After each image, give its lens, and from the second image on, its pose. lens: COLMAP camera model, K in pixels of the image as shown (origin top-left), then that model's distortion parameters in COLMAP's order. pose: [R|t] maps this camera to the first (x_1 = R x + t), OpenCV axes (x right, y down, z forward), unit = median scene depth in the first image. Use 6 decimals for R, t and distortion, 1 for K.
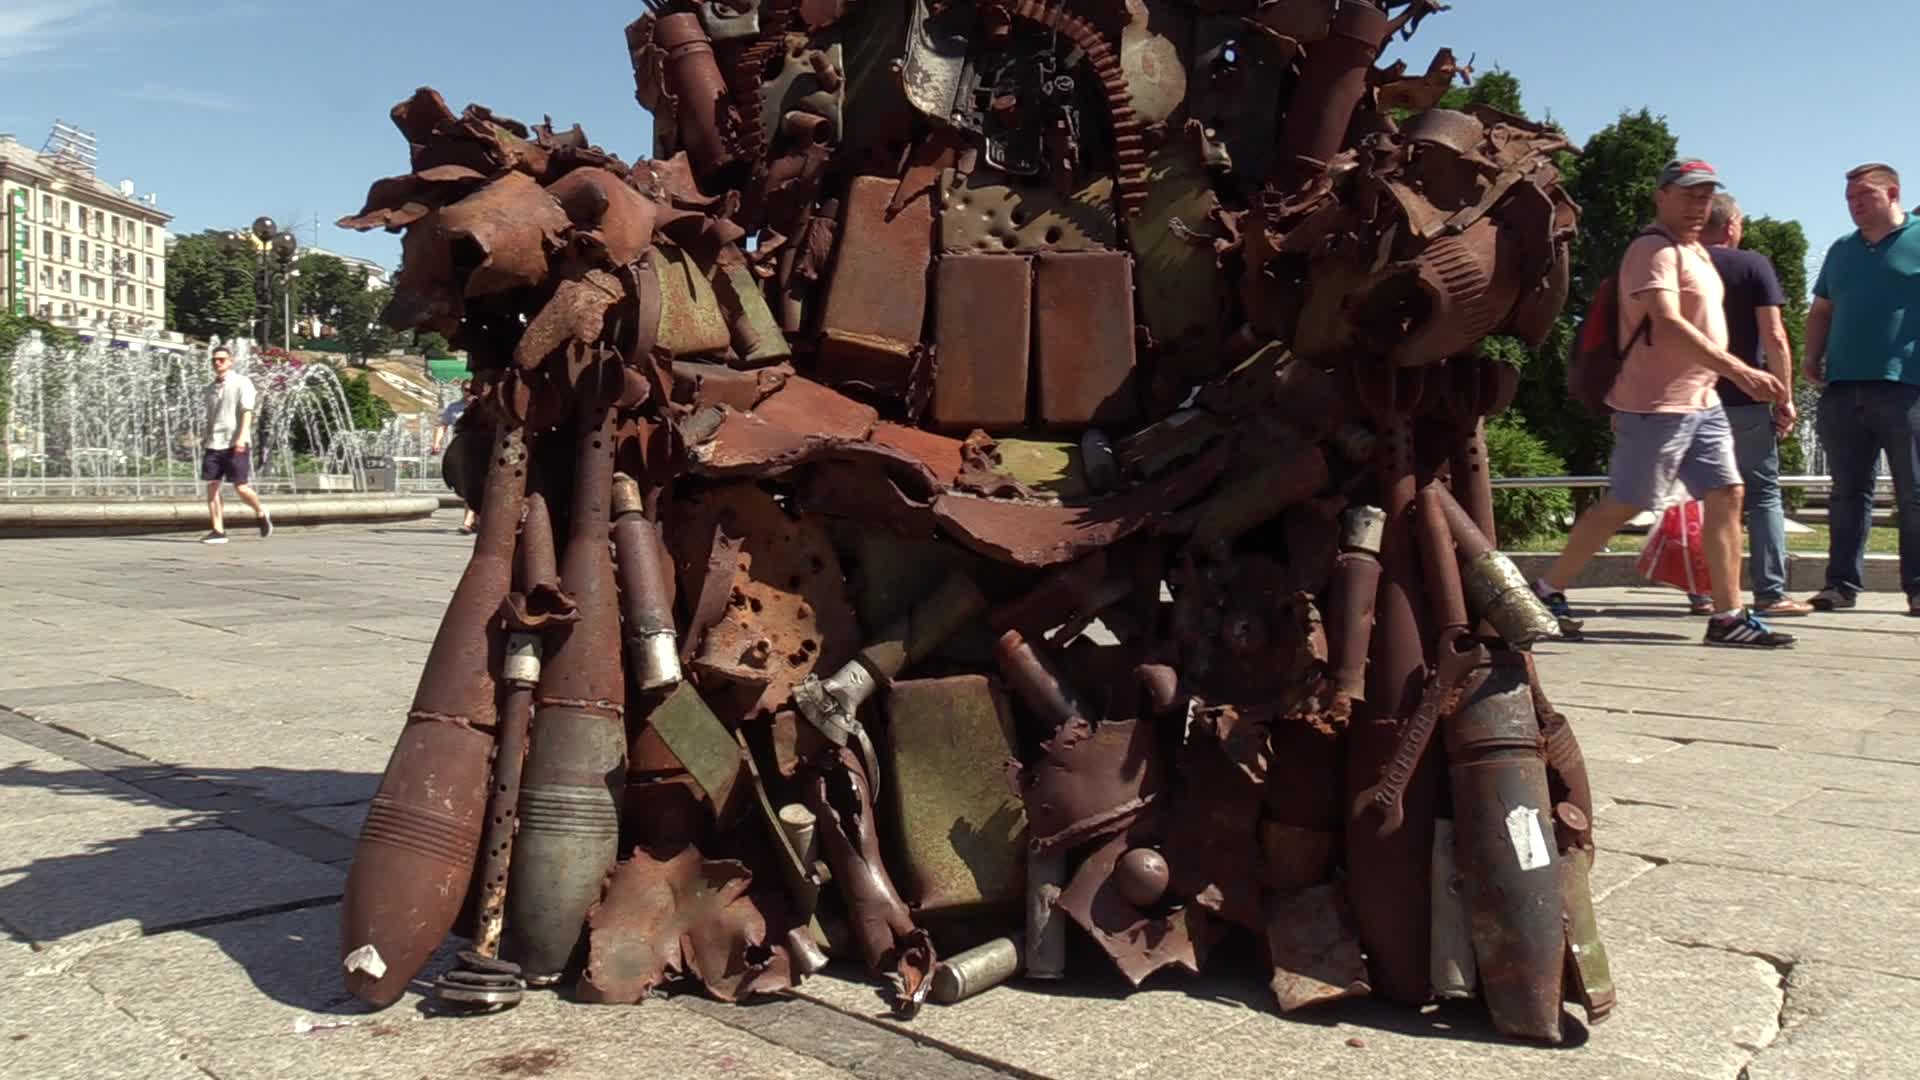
lens RADIAL K [[1509.2, 0, 957.9], [0, 1509.2, 537.2], [0, 0, 1]] dist [-0.070031, 0.018390]
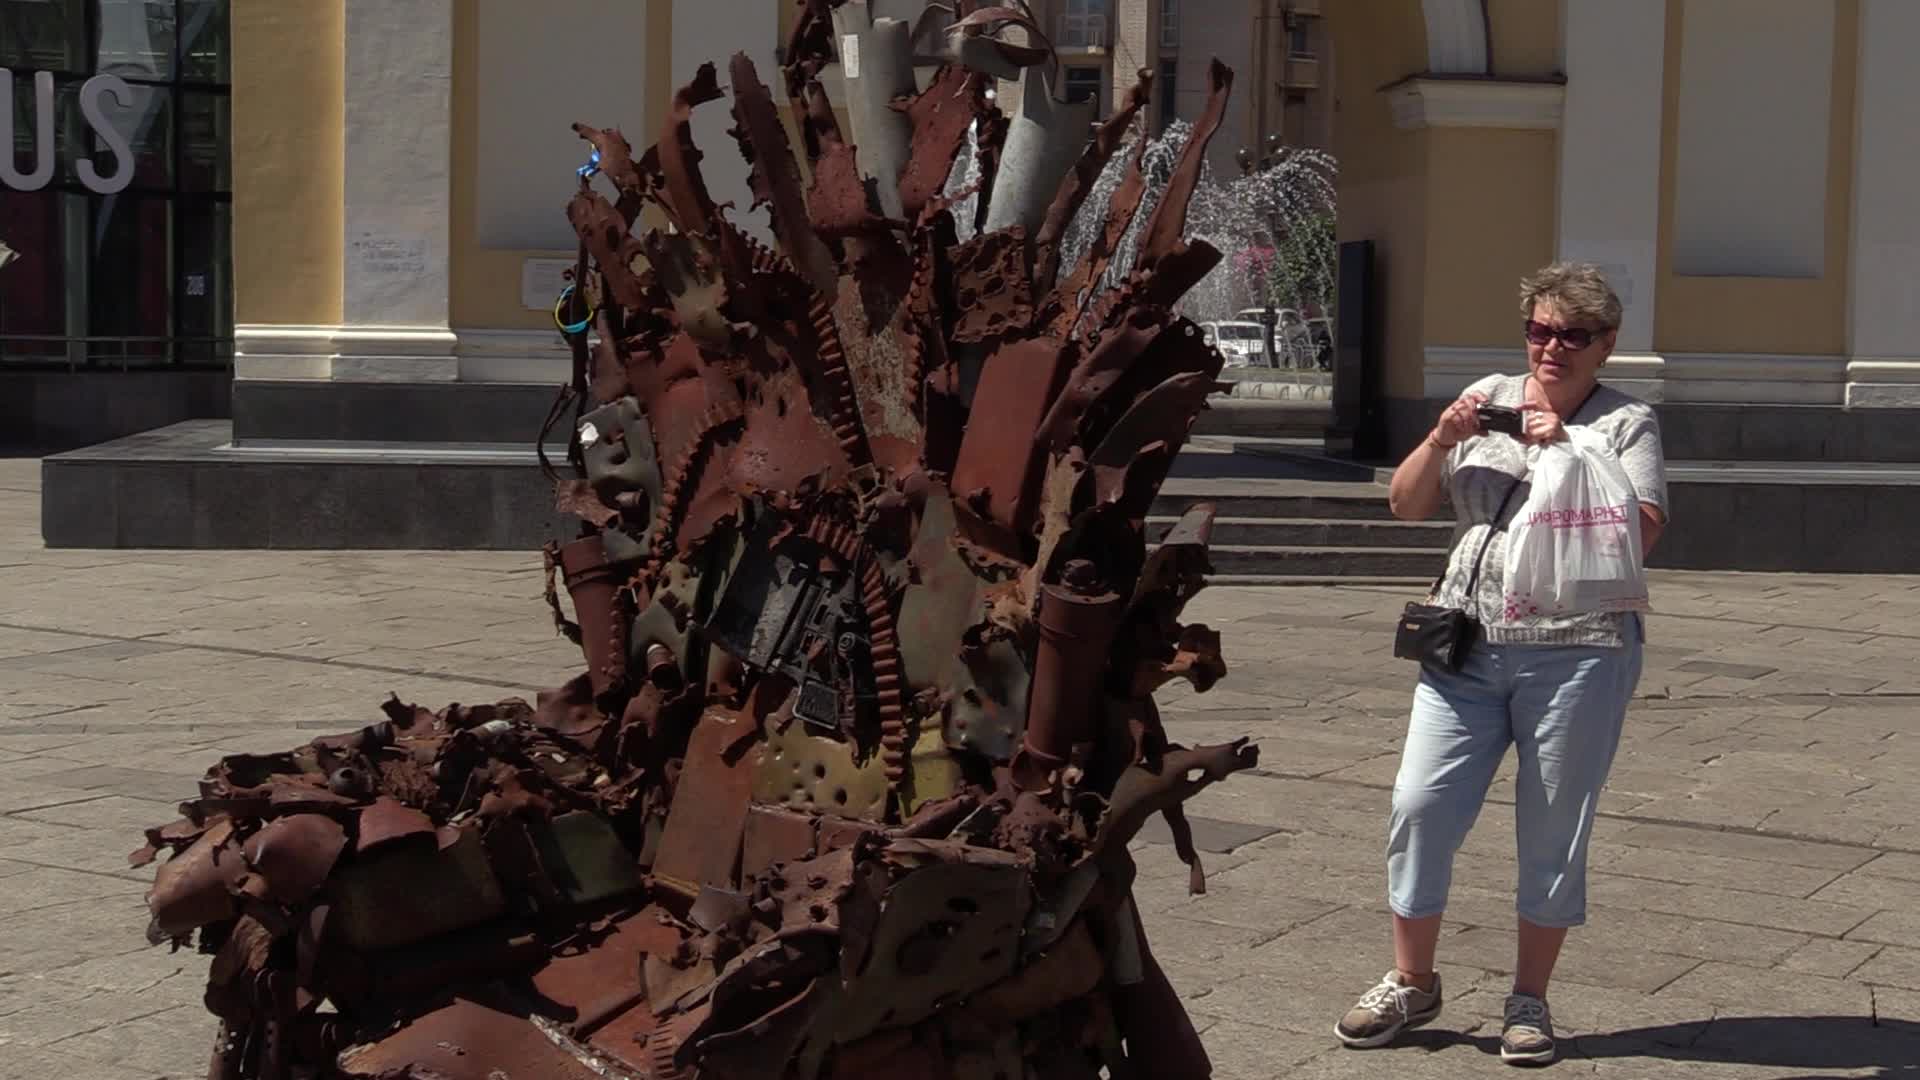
lens RADIAL K [[2887.3, 0, 971.7], [0, 2887.3, 524.6], [0, 0, 1]] dist [-0.015412, 0.000000]
pose [[0.756244, 0.058035, -0.651710, 1.767585], [-0.017738, 0.997511, 0.068245, -0.673991], [0.654049, -0.040050, 0.755391, -0.439048]]
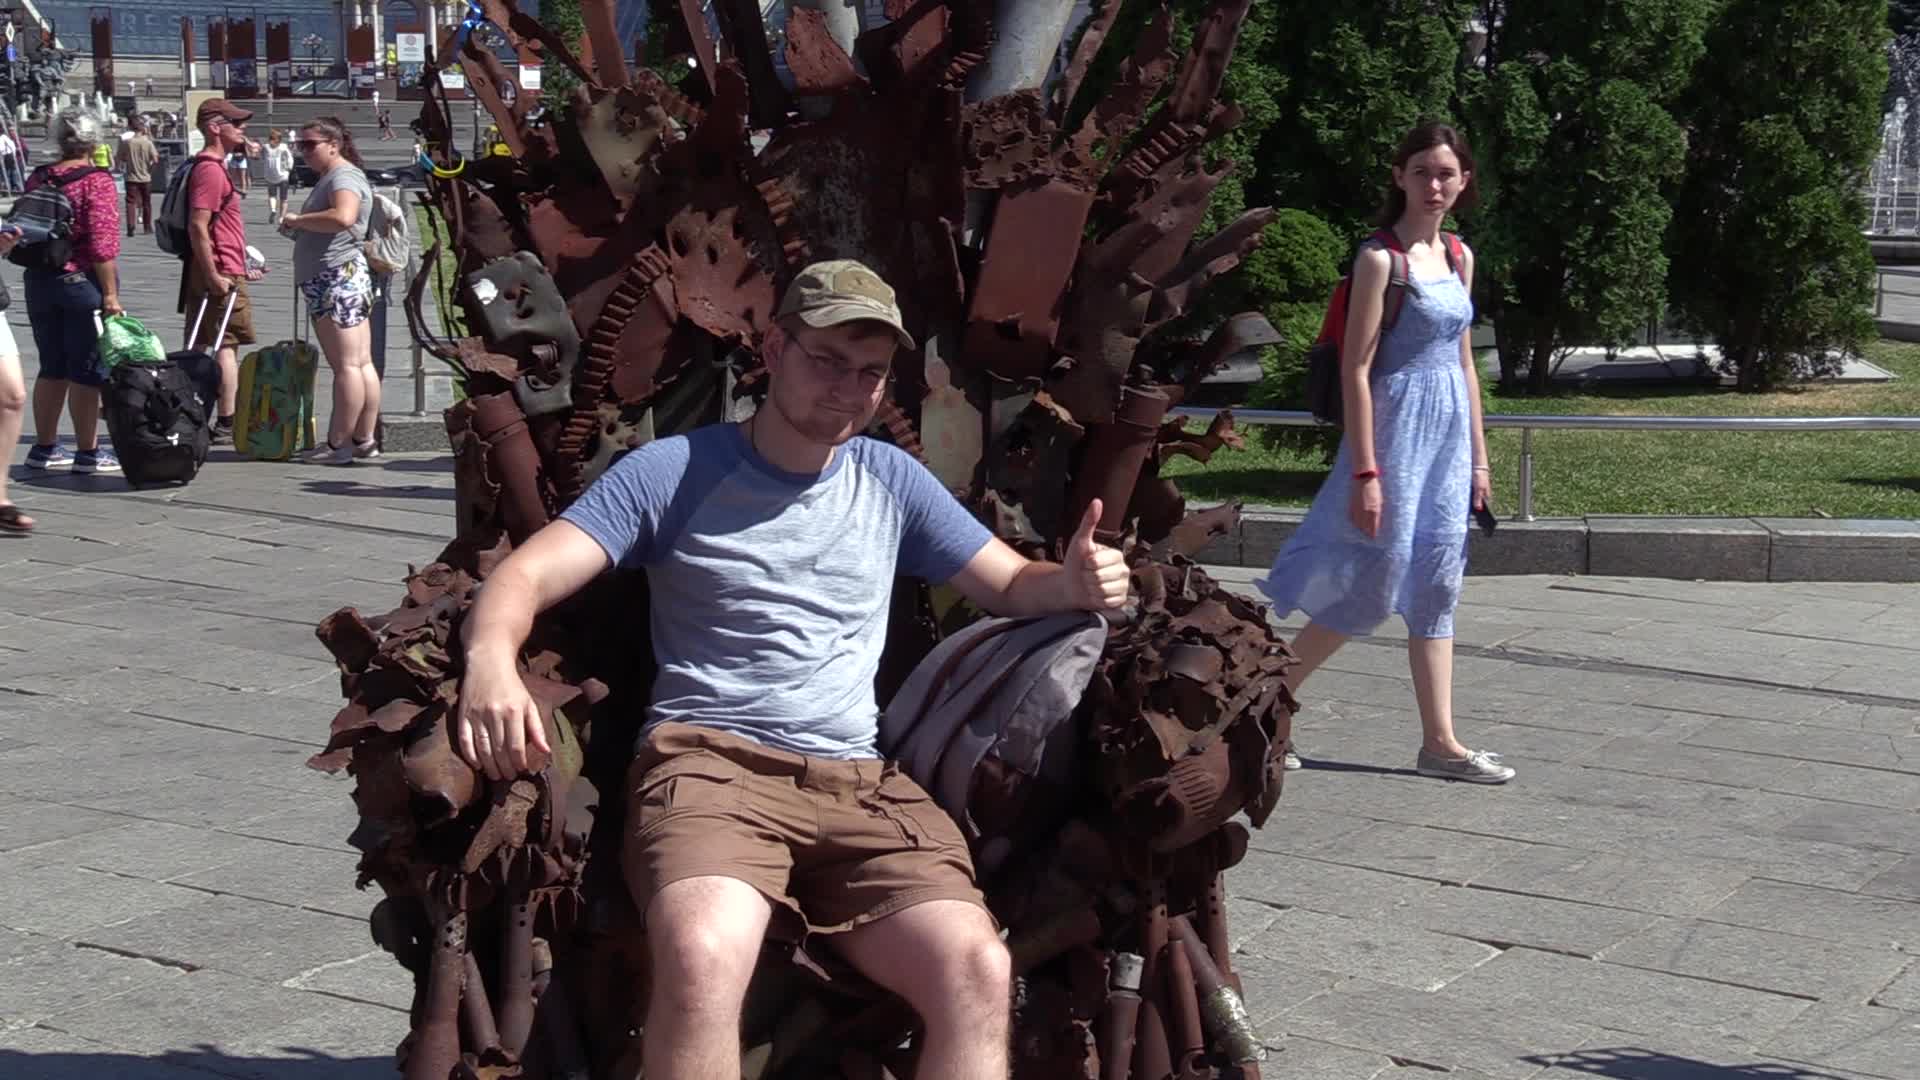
lens RADIAL K [[2754.5, 0, 964.2], [0, 2754.5, 533.4], [0, 0, 1]] dist [0.013381, 0.000000]
pose [[0.985763, -0.019760, 0.166976, -0.251900], [0.001985, 0.994369, 0.105954, -0.613469], [-0.168130, -0.104114, 0.980251, -1.234644]]
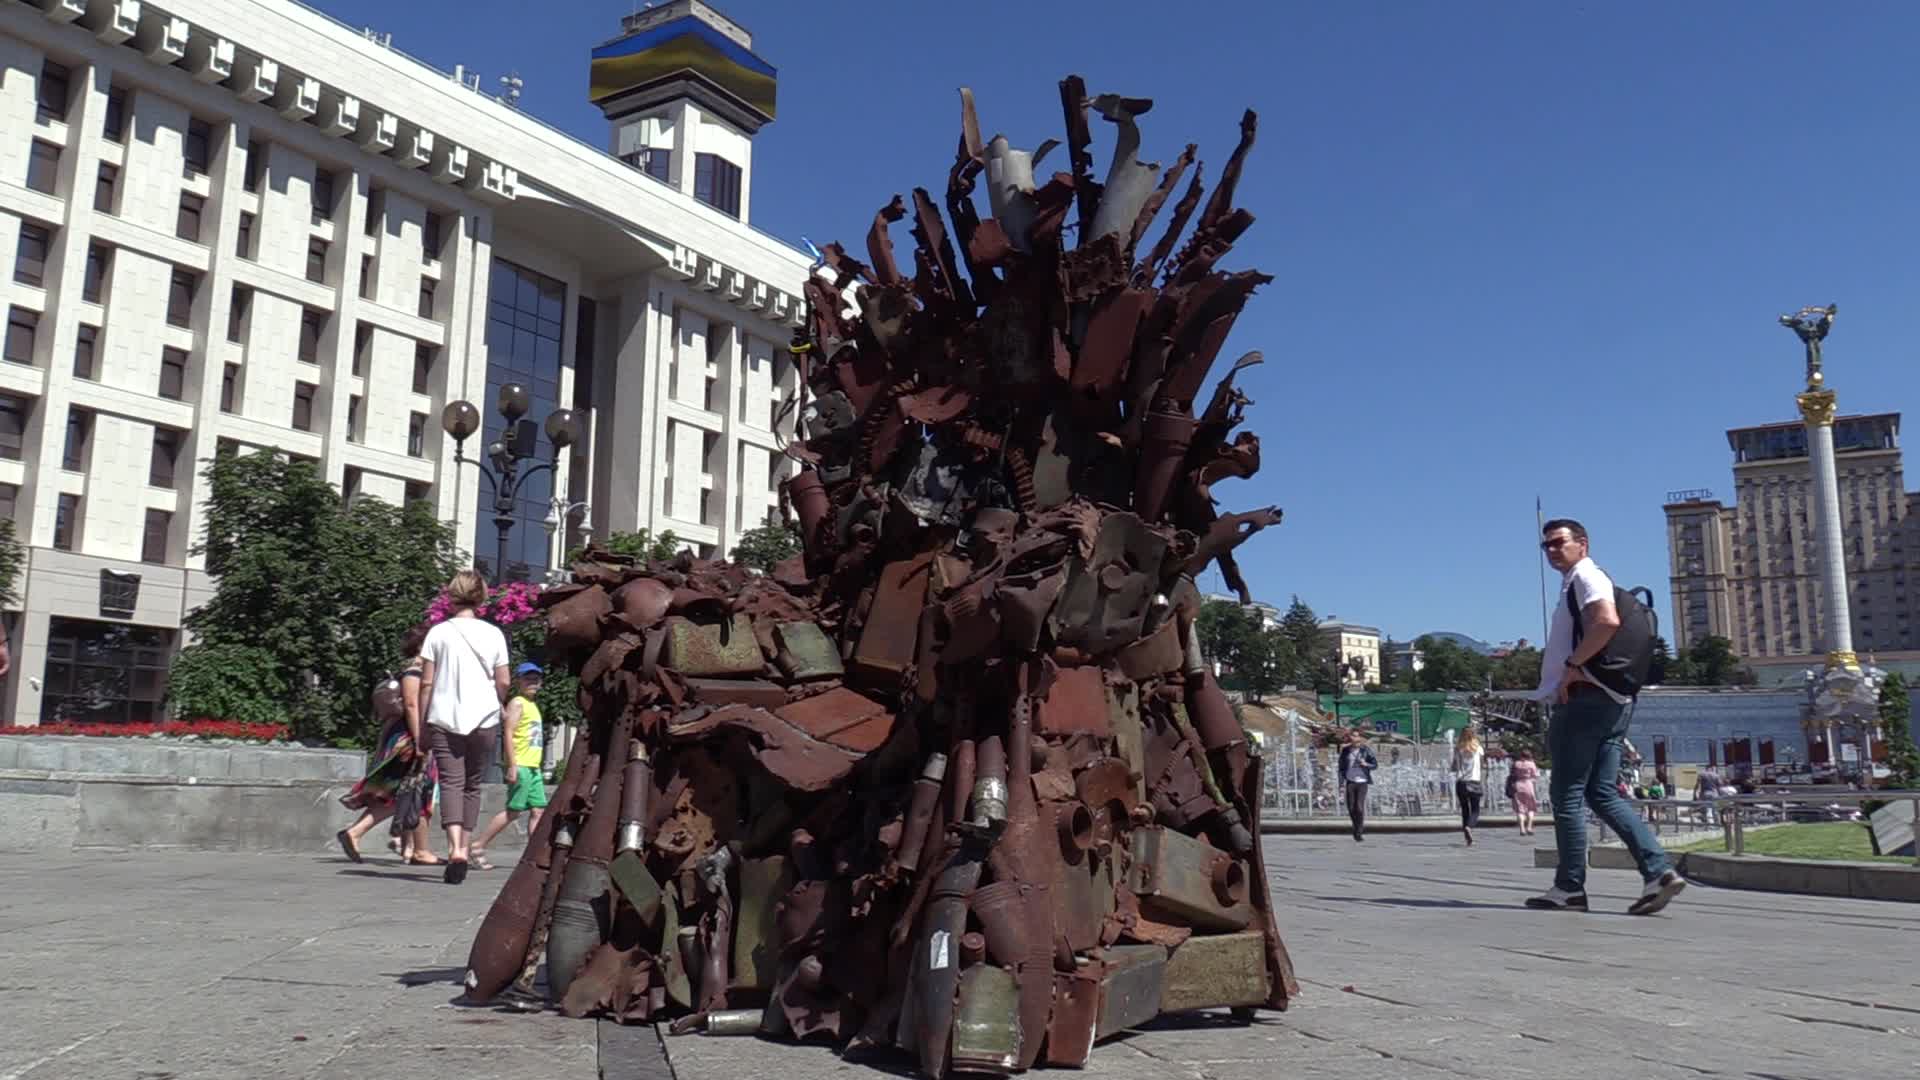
lens RADIAL K [[1509.2, 0, 955.5], [0, 1509.2, 536.1], [0, 0, 1]] dist [-0.070031, 0.018390]
pose [[0.836285, -0.088684, -0.541075, 1.155497], [-0.032615, 0.977039, -0.210549, 0.092195], [0.547324, 0.193726, 0.814191, -0.356620]]
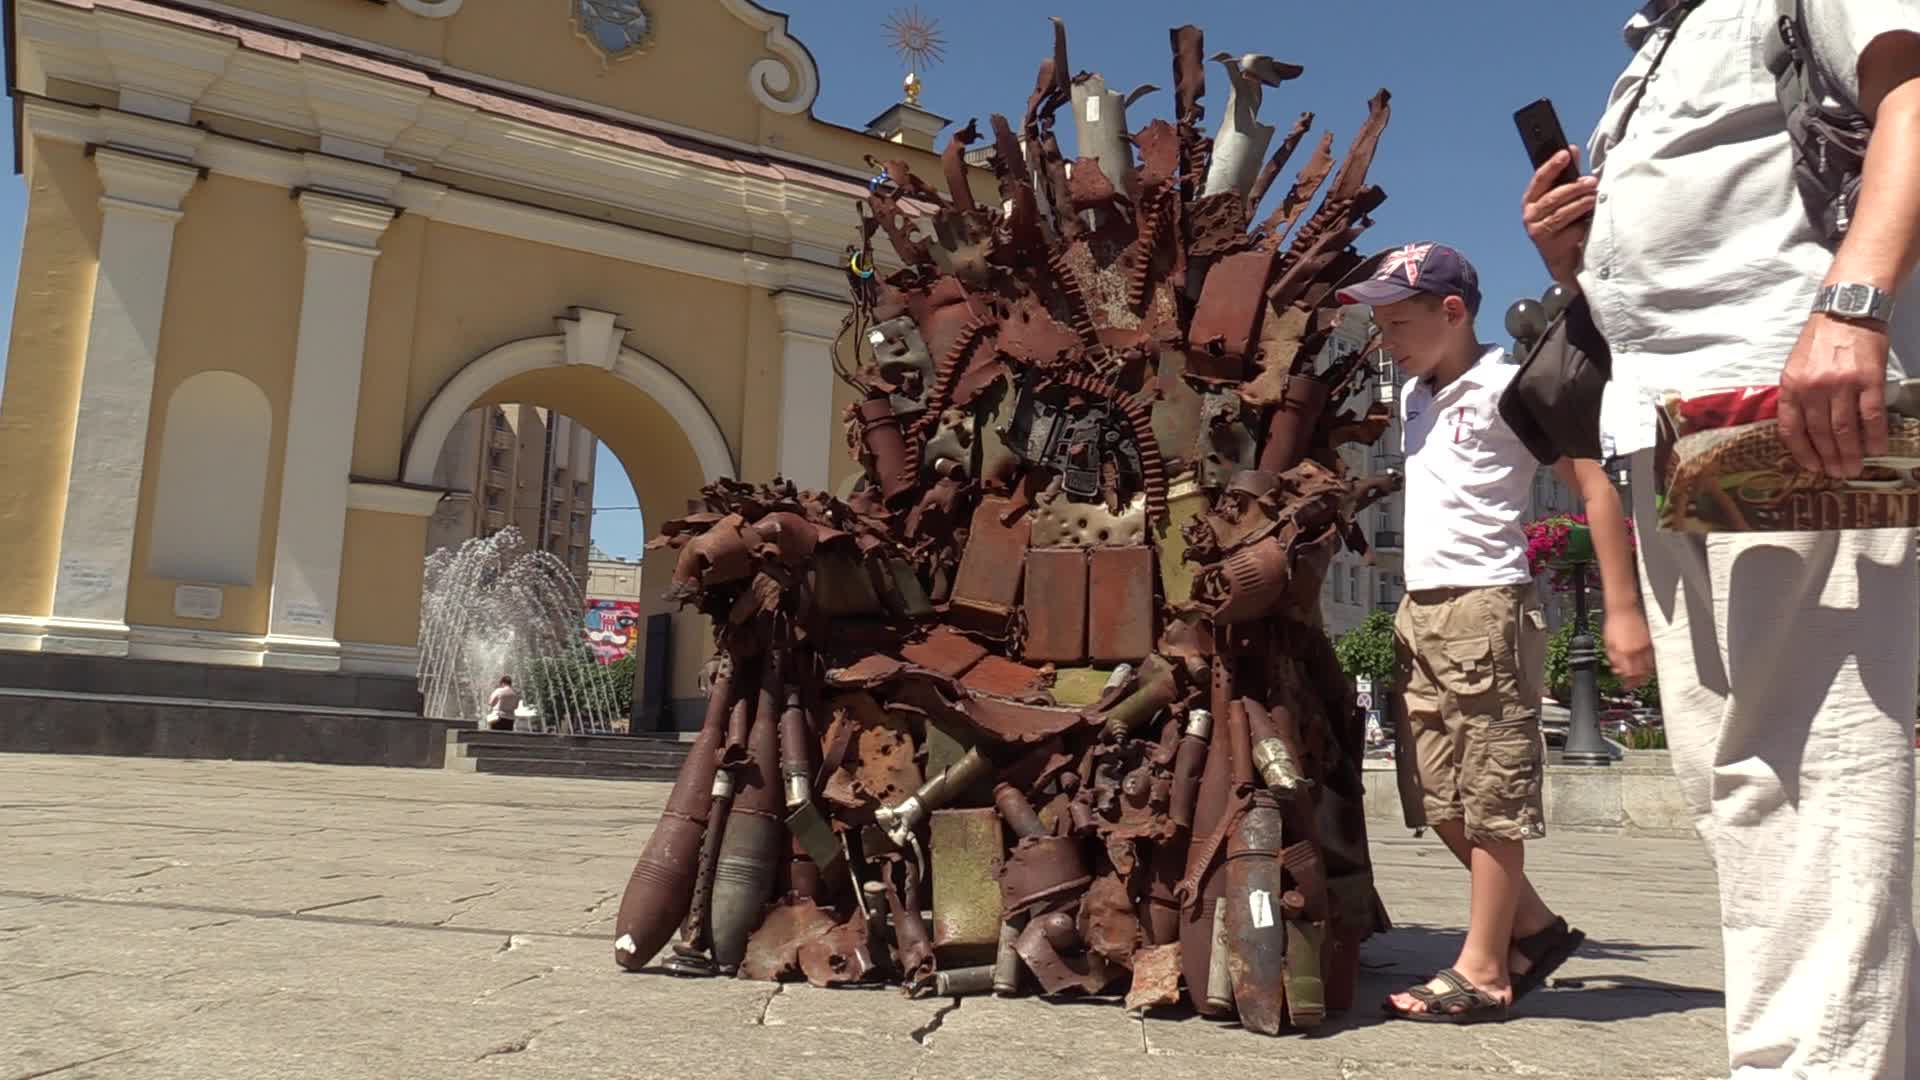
lens RADIAL K [[1509.2, 0, 956.3], [0, 1509.2, 535.0], [0, 0, 1]] dist [-0.070031, 0.018390]
pose [[0.961231, -0.011684, -0.275498, 0.455648], [-0.032825, 0.987149, -0.156395, 0.055560], [0.273785, 0.159375, 0.948494, -0.647002]]
